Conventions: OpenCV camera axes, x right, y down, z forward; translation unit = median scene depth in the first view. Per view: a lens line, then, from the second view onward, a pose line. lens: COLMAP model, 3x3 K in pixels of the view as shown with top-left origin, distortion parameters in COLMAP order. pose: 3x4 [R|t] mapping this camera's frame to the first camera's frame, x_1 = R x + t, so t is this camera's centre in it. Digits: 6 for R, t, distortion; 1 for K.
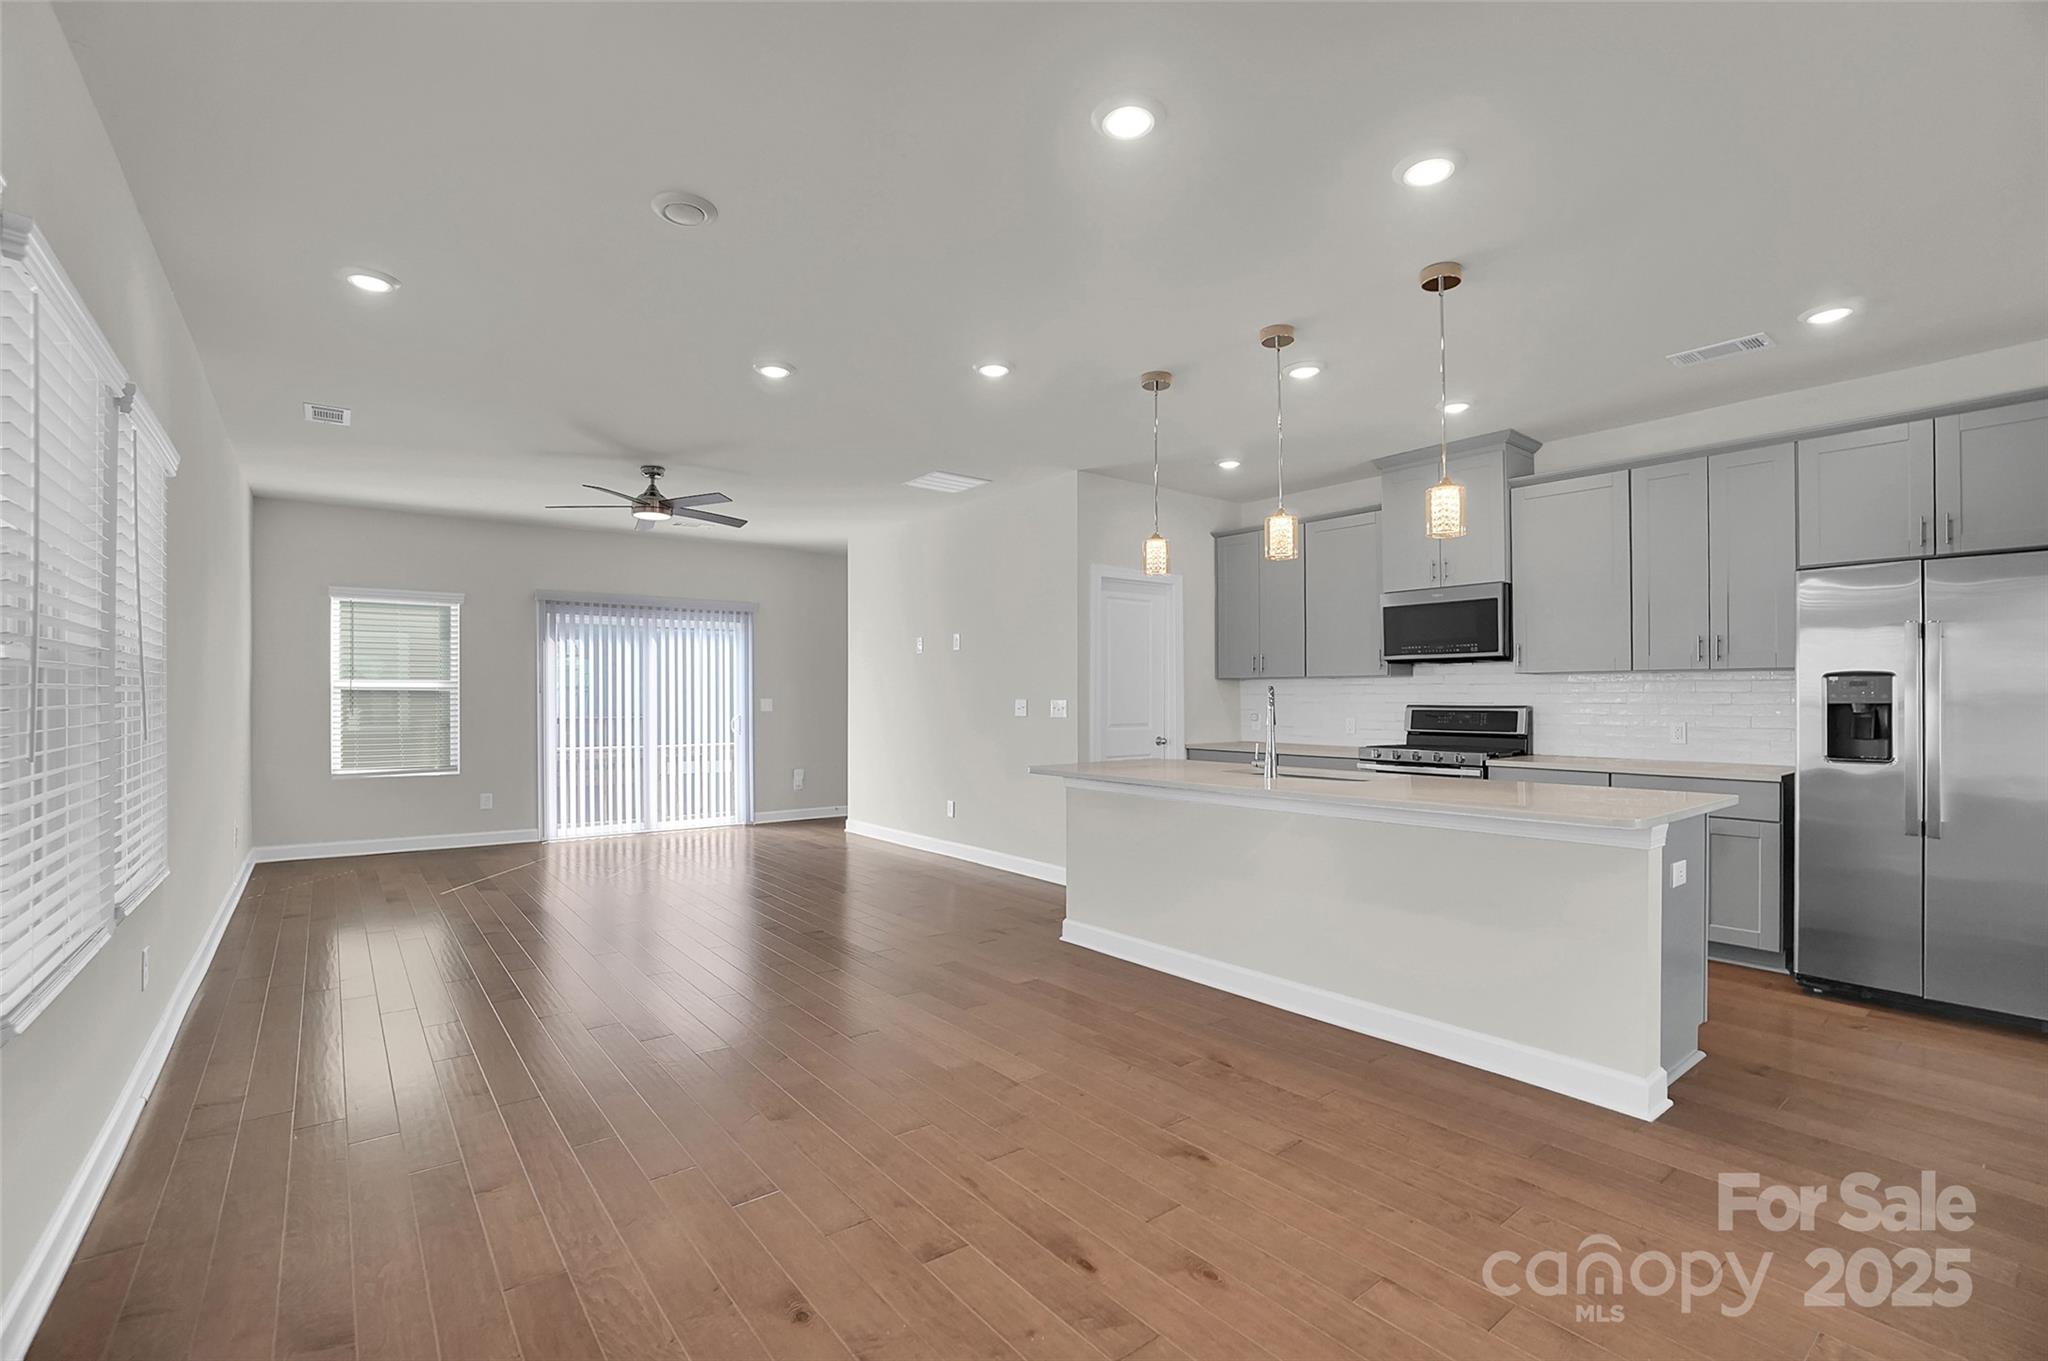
lens RADIAL K [[932.0, 0, 1016.3], [0, 932.0, 684.5], [0, 0, 1]] dist [-0.062133, 0.025436]
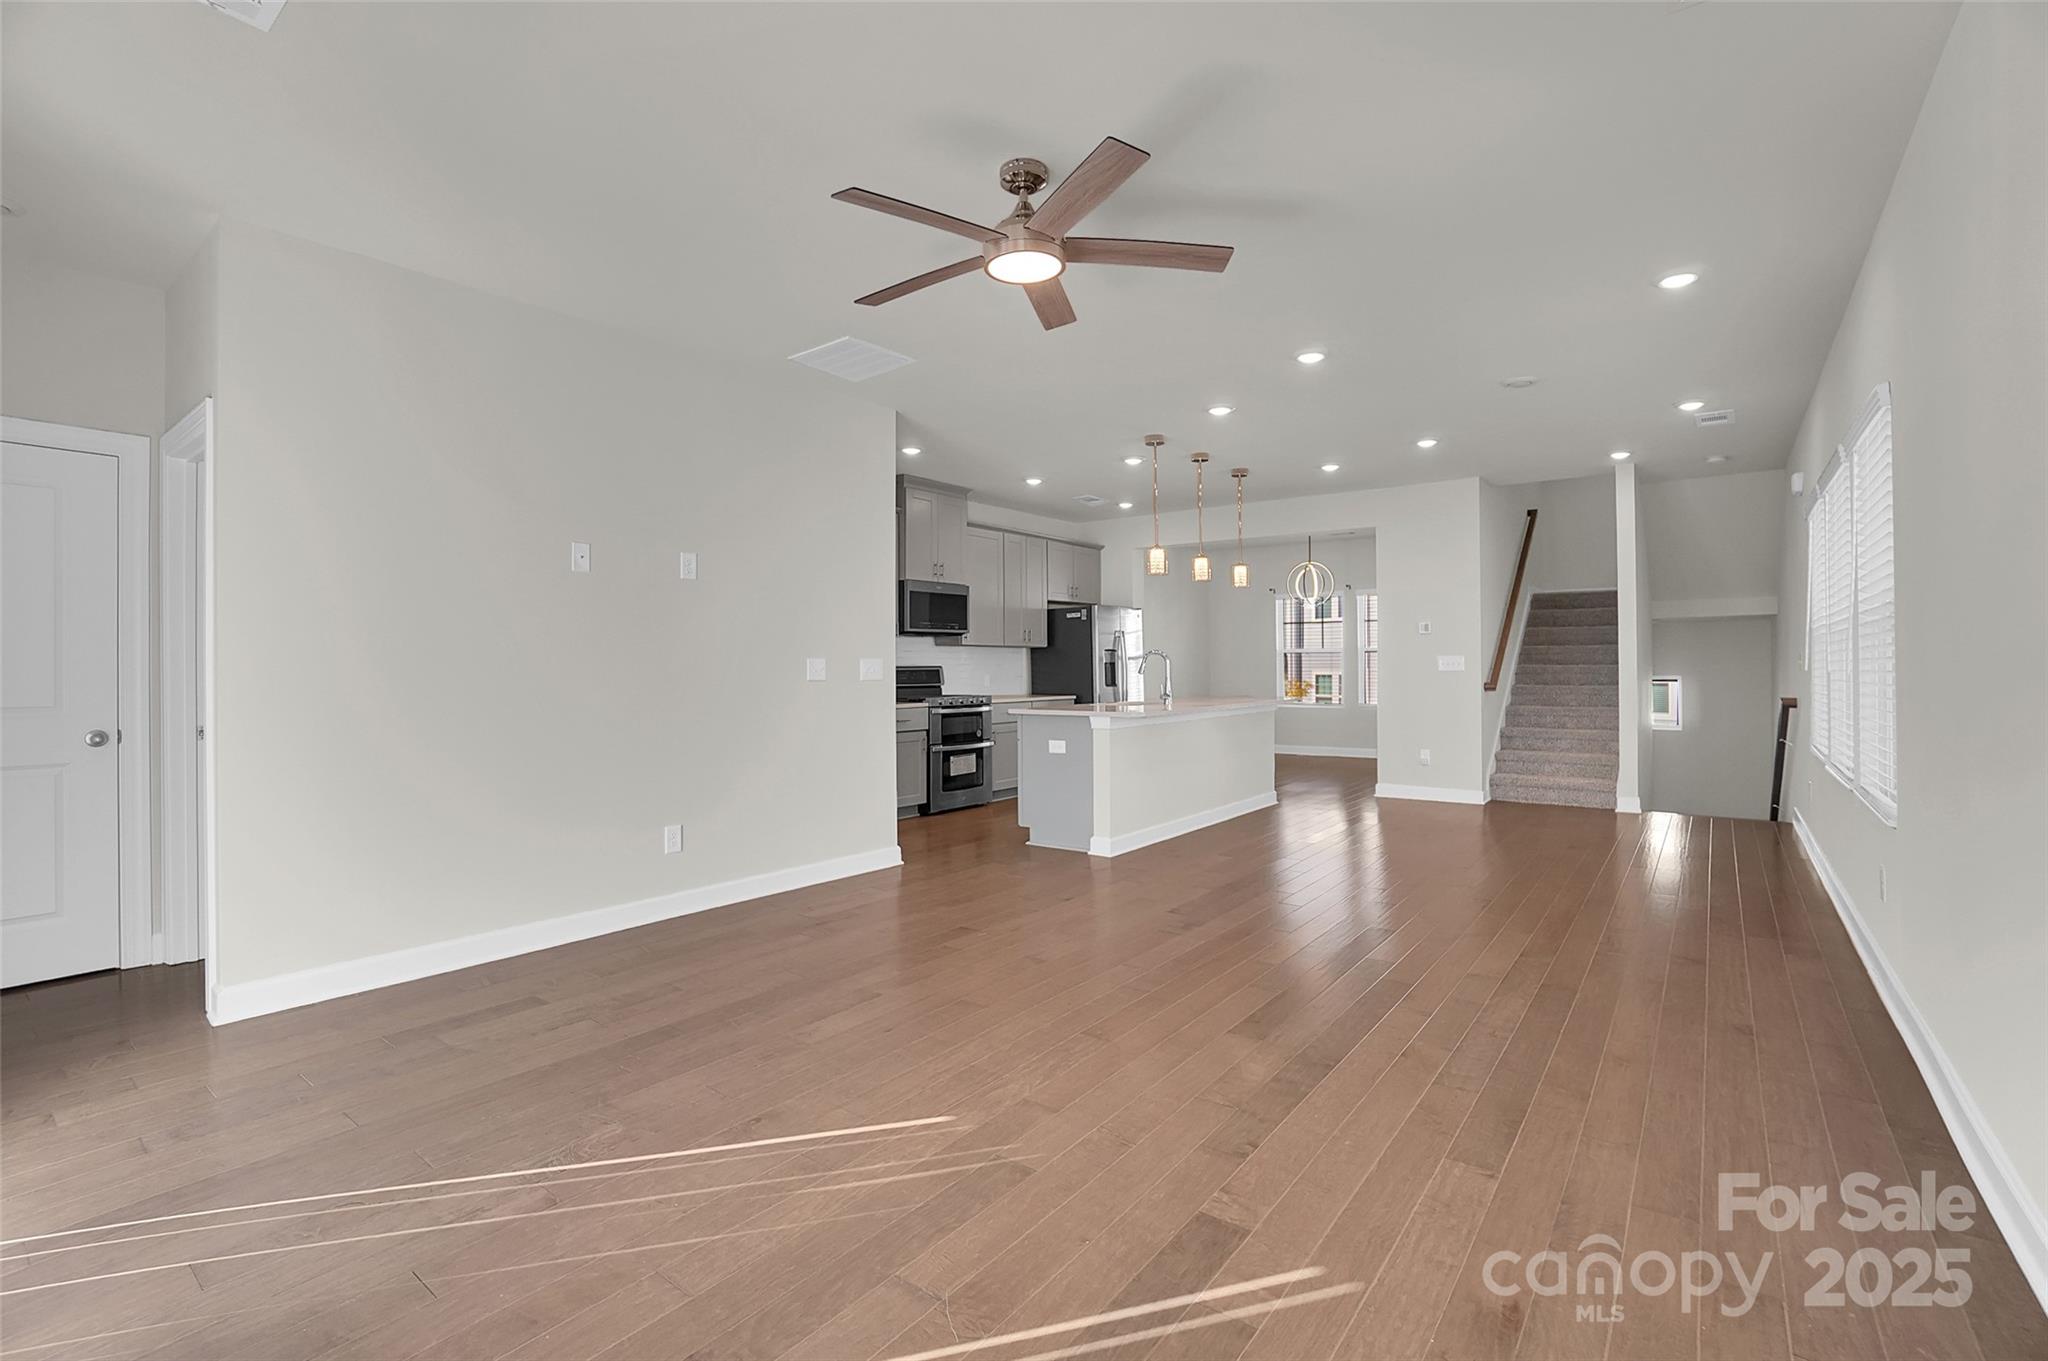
lens RADIAL K [[918.2, 0, 1010.0], [0, 918.2, 658.7], [0, 0, 1]] dist [-0.056600, 0.023302]
pose [[-0.247050, 0.007295, 0.968975, -0.944352], [-0.008266, 0.999919, -0.009635, 0.025357], [-0.968967, -0.010390, -0.246970, 1.247836]]
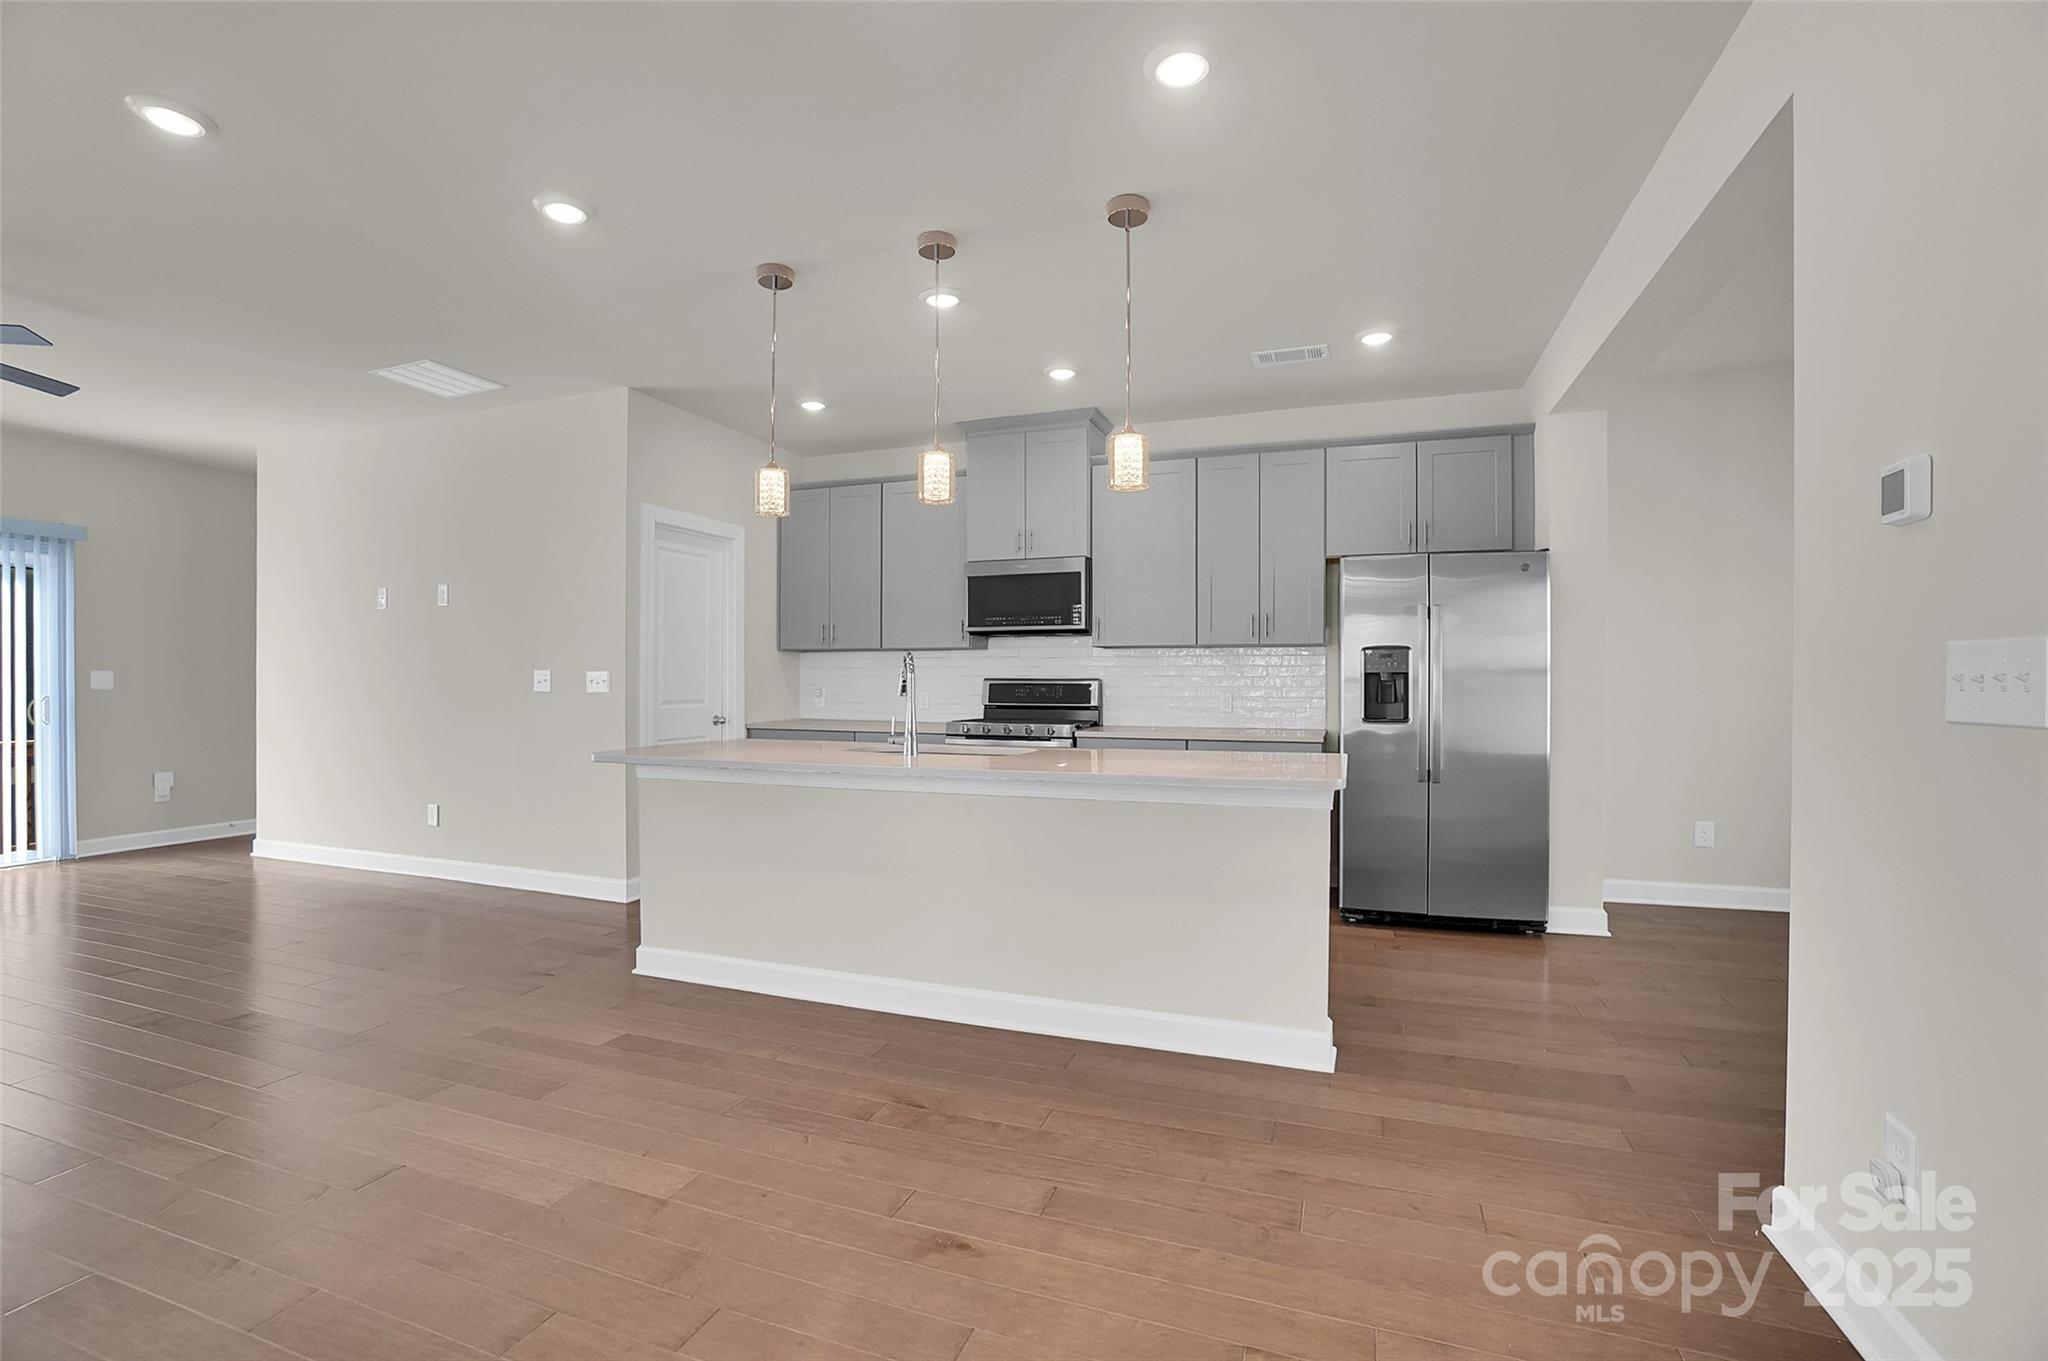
lens RADIAL K [[932.0, 0, 1016.3], [0, 932.0, 684.5], [0, 0, 1]] dist [-0.062133, 0.025436]
pose [[0.850665, -0.001707, 0.525705, -0.074592], [-0.008208, 0.999830, 0.016529, 0.013412], [-0.525643, -0.018376, 0.850507, 0.151695]]
